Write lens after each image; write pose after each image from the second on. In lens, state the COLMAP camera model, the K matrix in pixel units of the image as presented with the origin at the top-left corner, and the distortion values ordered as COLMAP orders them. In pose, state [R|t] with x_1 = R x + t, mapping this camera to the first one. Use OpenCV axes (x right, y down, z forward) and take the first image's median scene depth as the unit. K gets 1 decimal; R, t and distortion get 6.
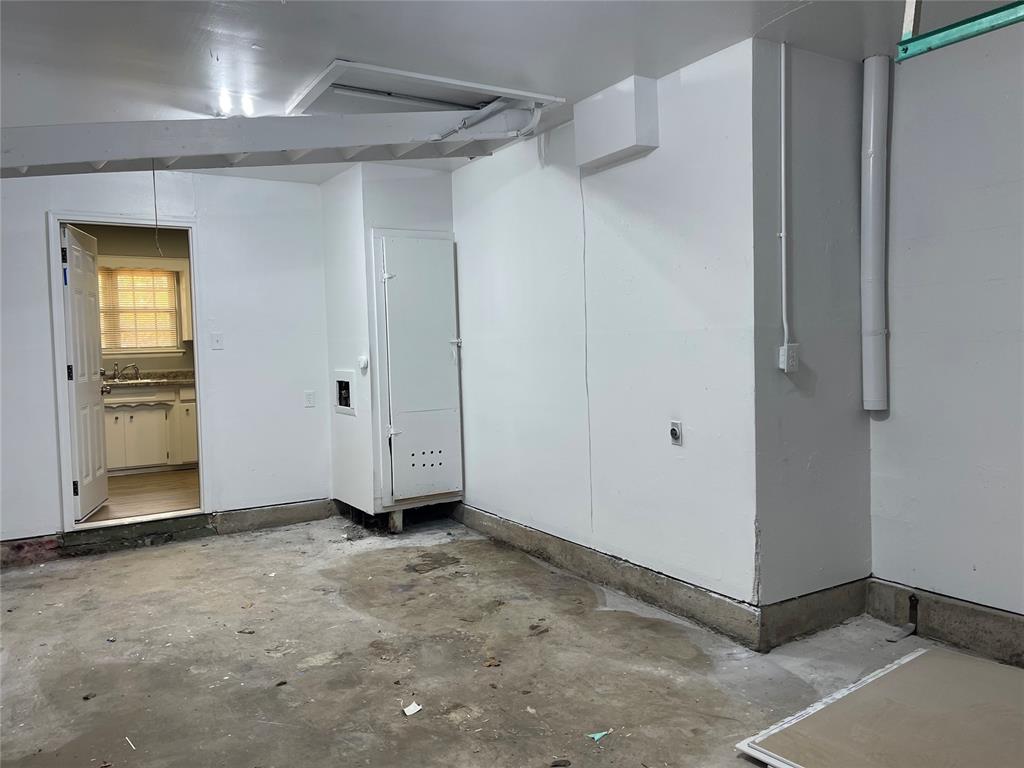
lens RADIAL K [[783.1, 0, 513.4], [0, 783.1, 383.9], [0, 0, 1]] dist [0.061494, -0.082492]
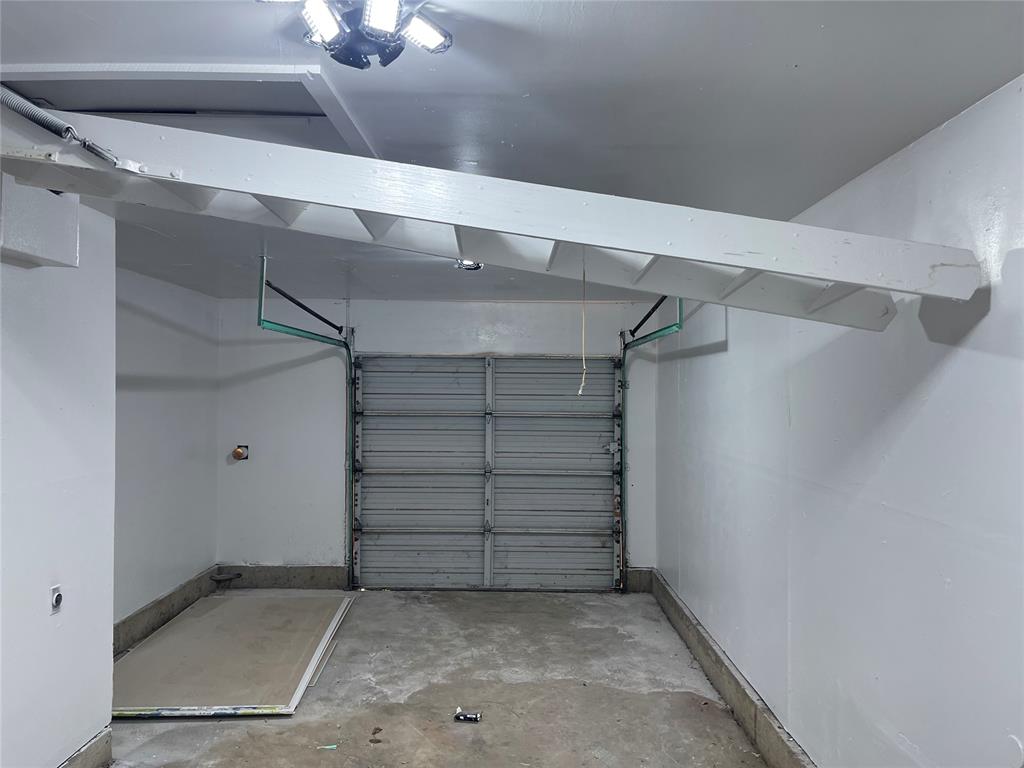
lens RADIAL K [[783.1, 0, 512.5], [0, 783.1, 385.1], [0, 0, 1]] dist [0.061494, -0.082492]
pose [[-0.857375, 0.015835, 0.514449, -0.939426], [0.032411, 0.999204, 0.023259, -0.247960], [-0.513671, 0.036615, -0.857205, 2.046667]]
